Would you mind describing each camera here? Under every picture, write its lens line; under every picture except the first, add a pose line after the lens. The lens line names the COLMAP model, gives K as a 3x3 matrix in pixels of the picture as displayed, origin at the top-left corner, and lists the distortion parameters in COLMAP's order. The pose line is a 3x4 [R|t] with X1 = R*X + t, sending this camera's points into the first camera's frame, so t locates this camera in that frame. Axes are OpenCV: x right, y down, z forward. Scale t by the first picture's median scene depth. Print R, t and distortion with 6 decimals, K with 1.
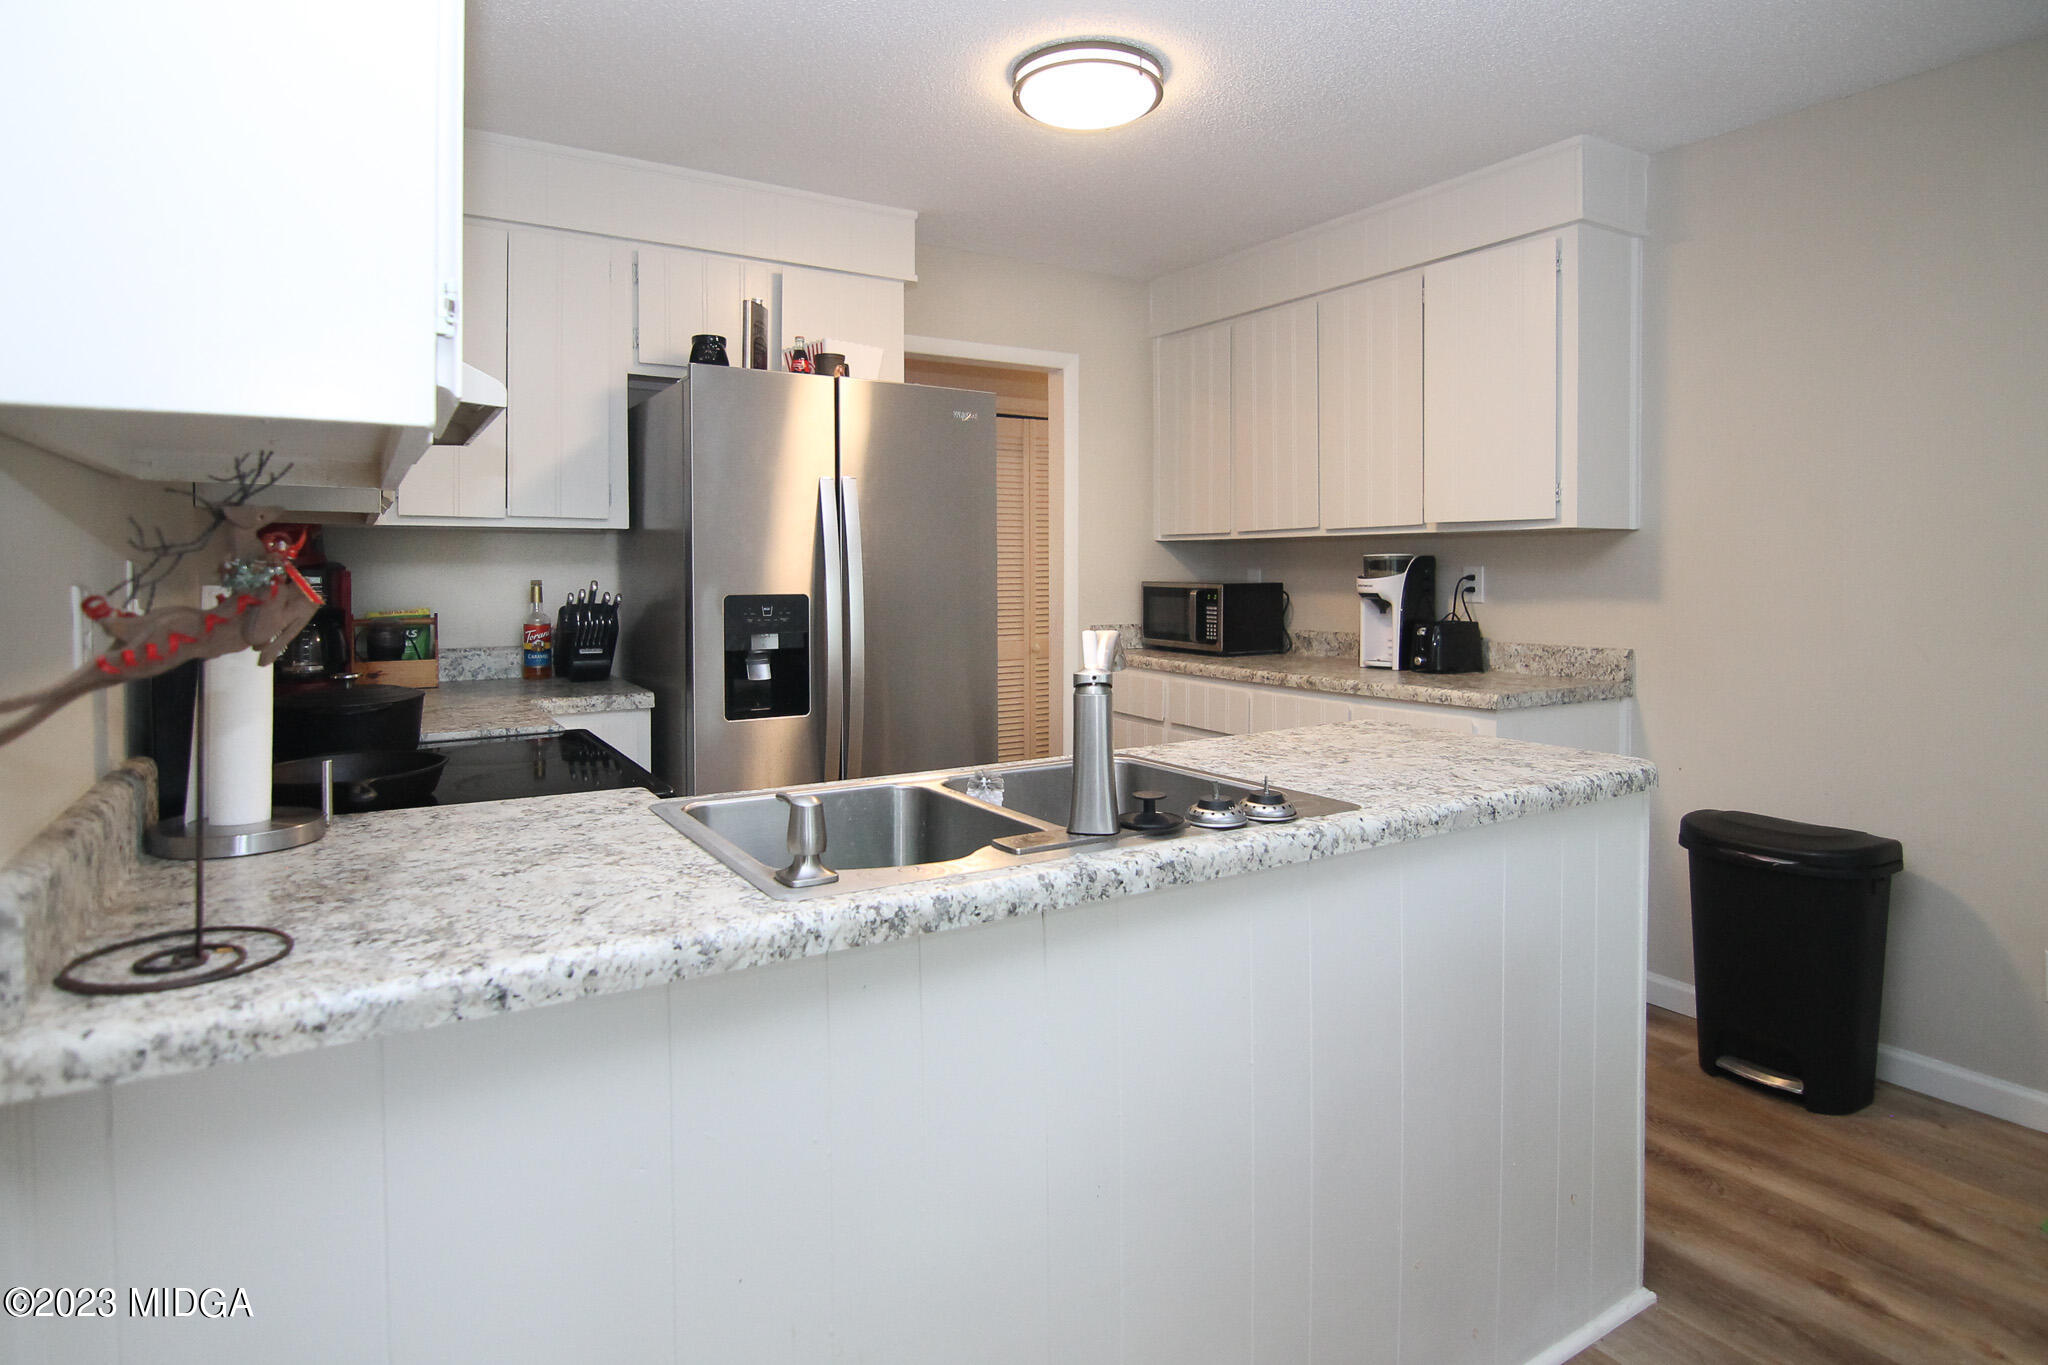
lens RADIAL K [[1096.2, 0, 1064.6], [0, 1096.2, 615.1], [0, 0, 1]] dist [-0.010595, -0.006317]
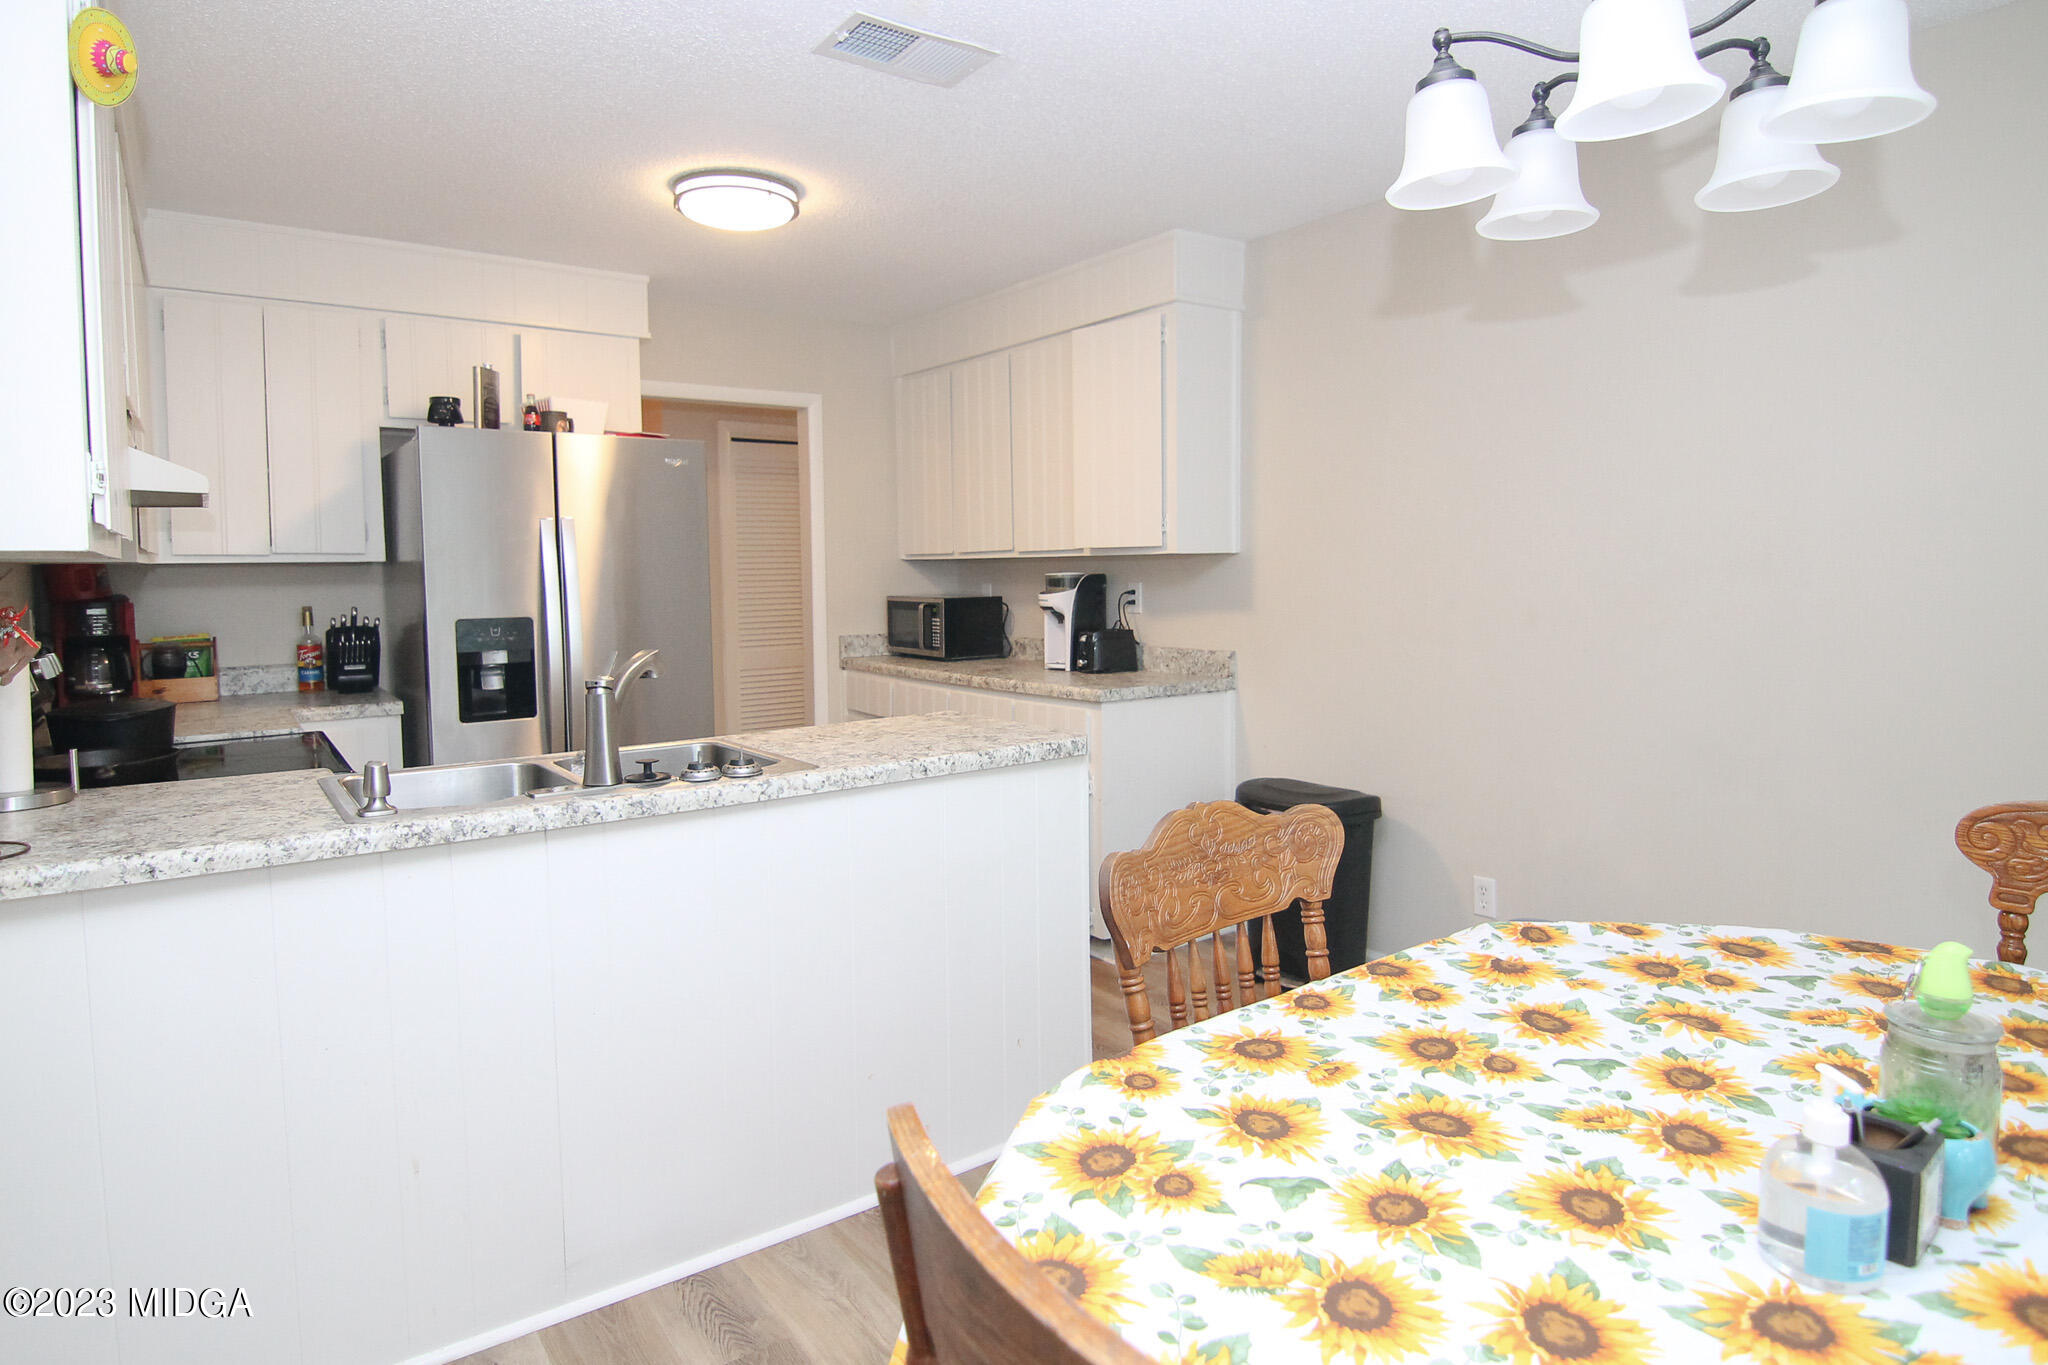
lens RADIAL K [[1096.2, 0, 1021.2], [0, 1096.2, 667.8], [0, 0, 1]] dist [-0.010595, -0.006317]
pose [[0.997380, -0.017060, 0.070301, 0.196484], [0.013850, 0.998850, 0.045898, -0.010053], [-0.071004, -0.044804, 0.996469, -0.213050]]
